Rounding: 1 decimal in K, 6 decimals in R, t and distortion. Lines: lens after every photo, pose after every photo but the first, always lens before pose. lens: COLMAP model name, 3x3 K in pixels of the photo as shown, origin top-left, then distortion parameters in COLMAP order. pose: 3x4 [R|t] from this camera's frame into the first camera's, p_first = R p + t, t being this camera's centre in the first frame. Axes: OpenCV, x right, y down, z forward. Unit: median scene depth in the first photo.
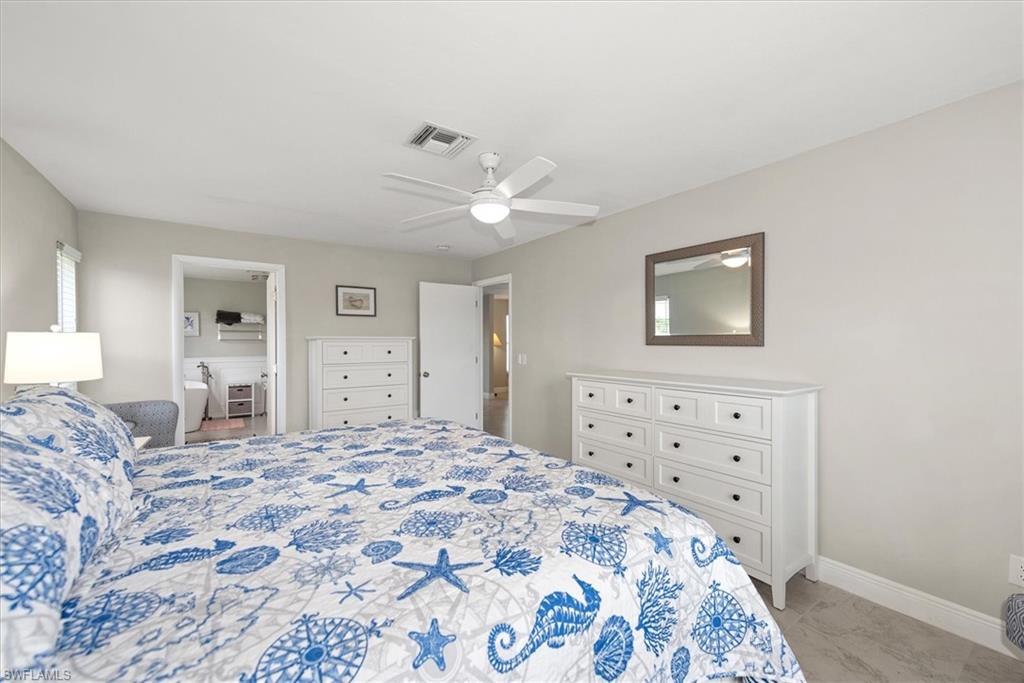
lens RADIAL K [[404.0, 0, 511.0], [0, 404.0, 341.6], [0, 0, 1]] dist [0.004459, 0.000587]
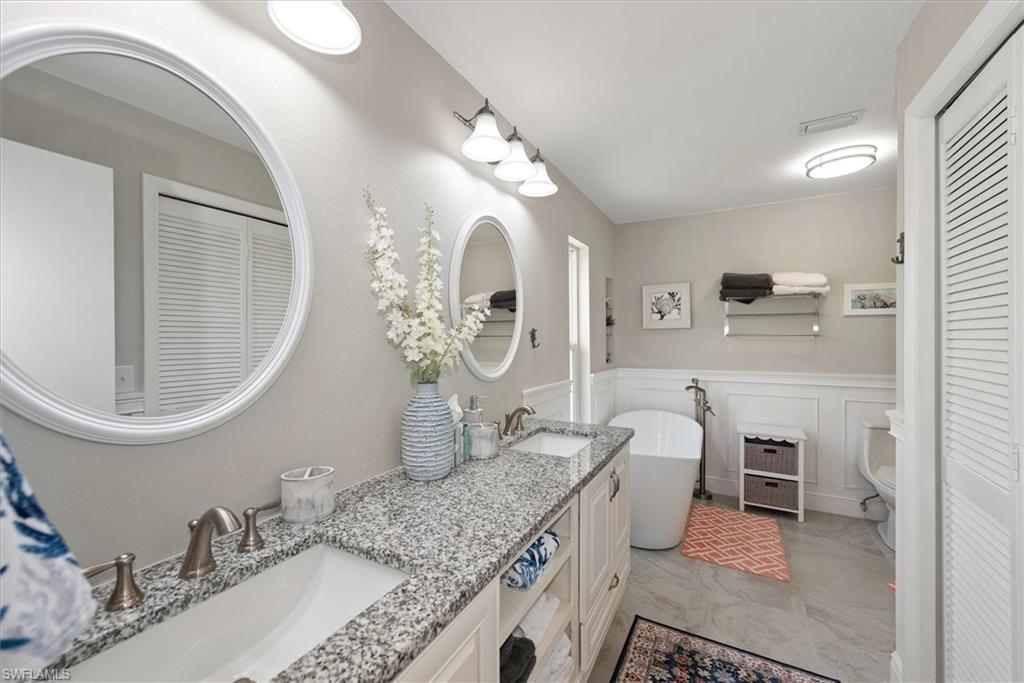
lens RADIAL K [[404.0, 0, 511.3], [0, 404.0, 338.1], [0, 0, 1]] dist [0.004459, 0.000587]
pose [[0.418980, 0.002940, -0.907991, -0.395277], [-0.003358, 0.999993, 0.001688, -0.000724], [0.907989, 0.002342, 0.418987, 0.571788]]
